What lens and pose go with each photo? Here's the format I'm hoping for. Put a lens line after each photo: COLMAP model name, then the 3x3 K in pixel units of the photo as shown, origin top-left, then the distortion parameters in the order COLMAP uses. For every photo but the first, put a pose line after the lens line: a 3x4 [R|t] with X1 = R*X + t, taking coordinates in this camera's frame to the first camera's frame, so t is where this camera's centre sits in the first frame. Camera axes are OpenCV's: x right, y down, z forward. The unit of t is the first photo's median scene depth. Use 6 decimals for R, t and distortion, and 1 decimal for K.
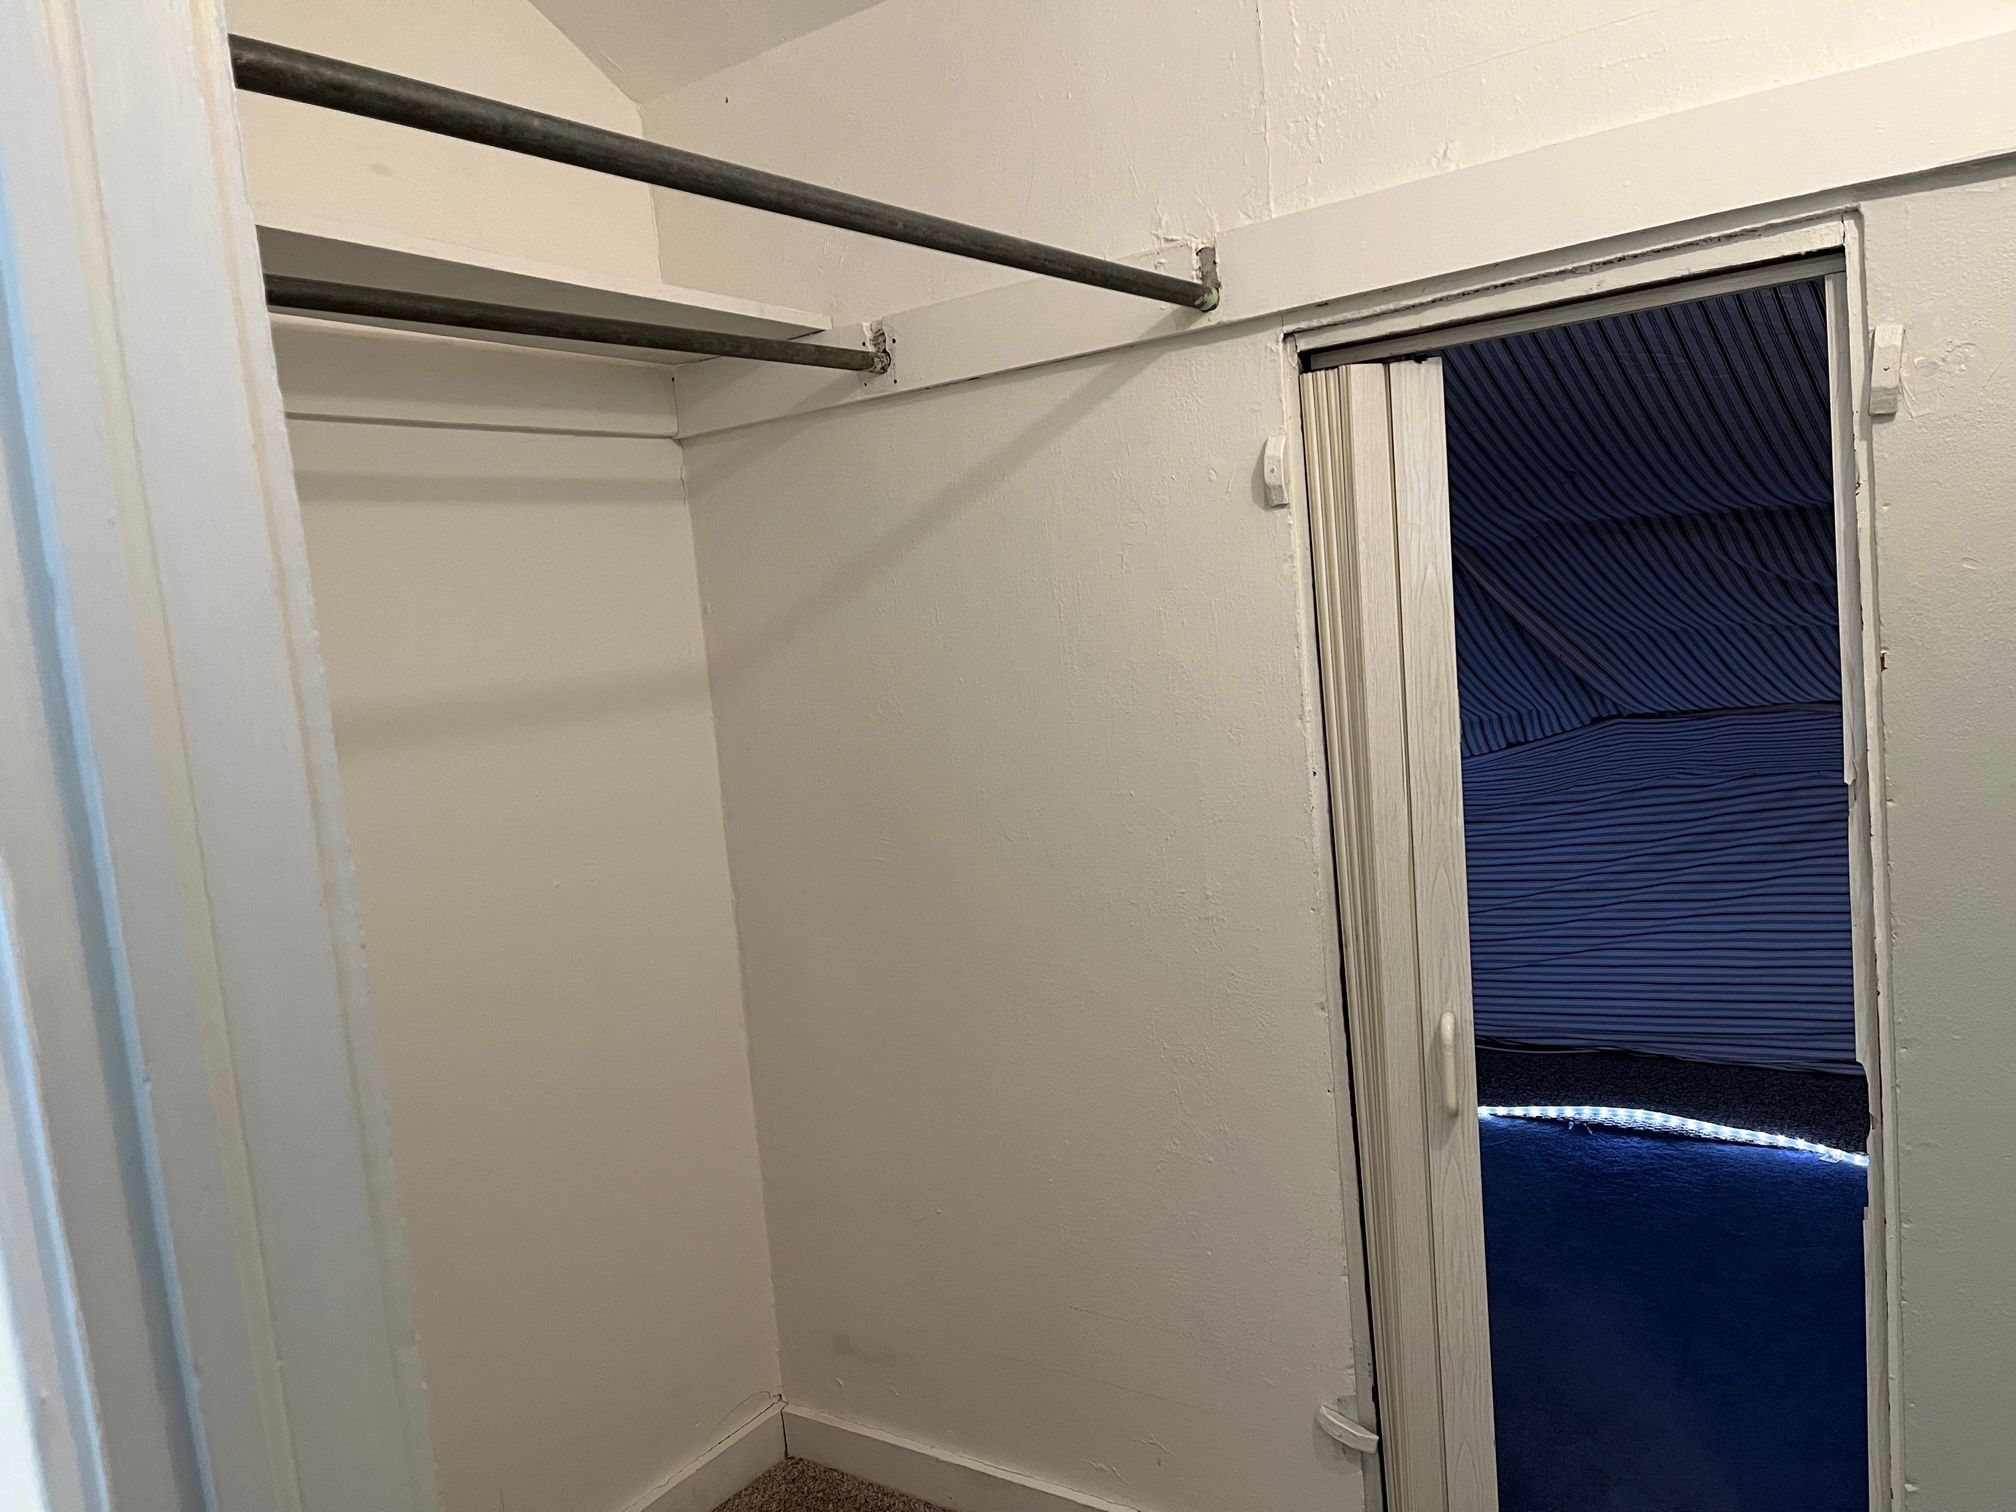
lens RADIAL K [[1528.0, 0, 997.6], [0, 1528.0, 763.3], [0, 0, 1]] dist [0.042720, -0.002221]
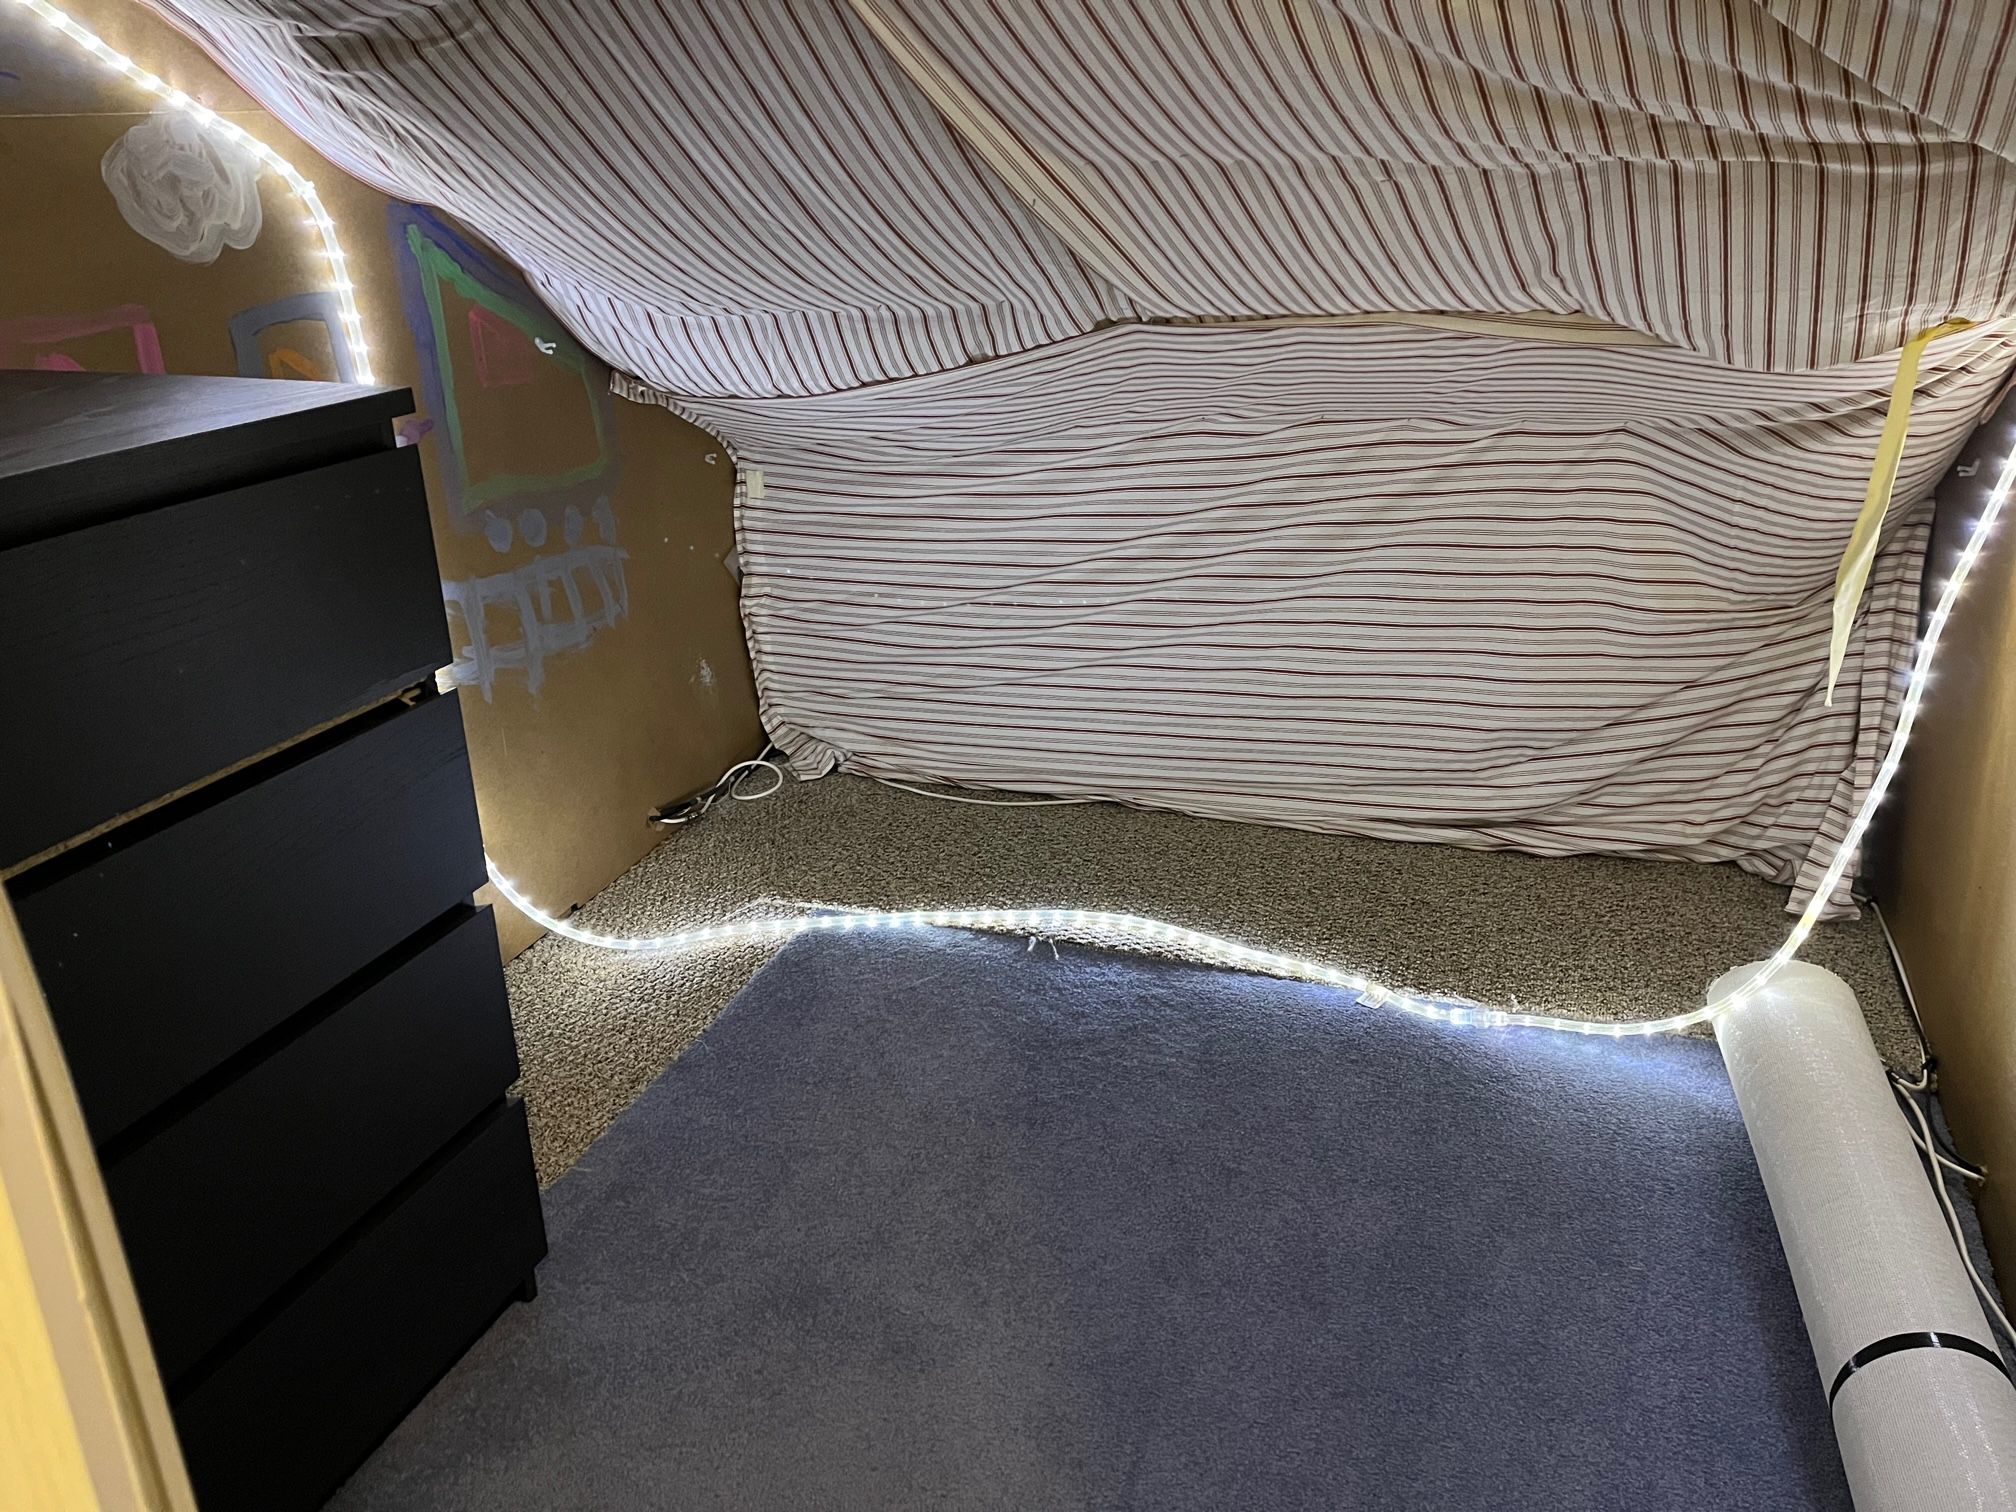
lens RADIAL K [[1528.0, 0, 1015.1], [0, 1528.0, 761.7], [0, 0, 1]] dist [0.042720, -0.002221]
pose [[0.962217, -0.031821, 0.270416, 0.185387], [-0.040924, 0.964964, 0.259171, -0.017169], [-0.269189, -0.260445, 0.927203, 0.397579]]
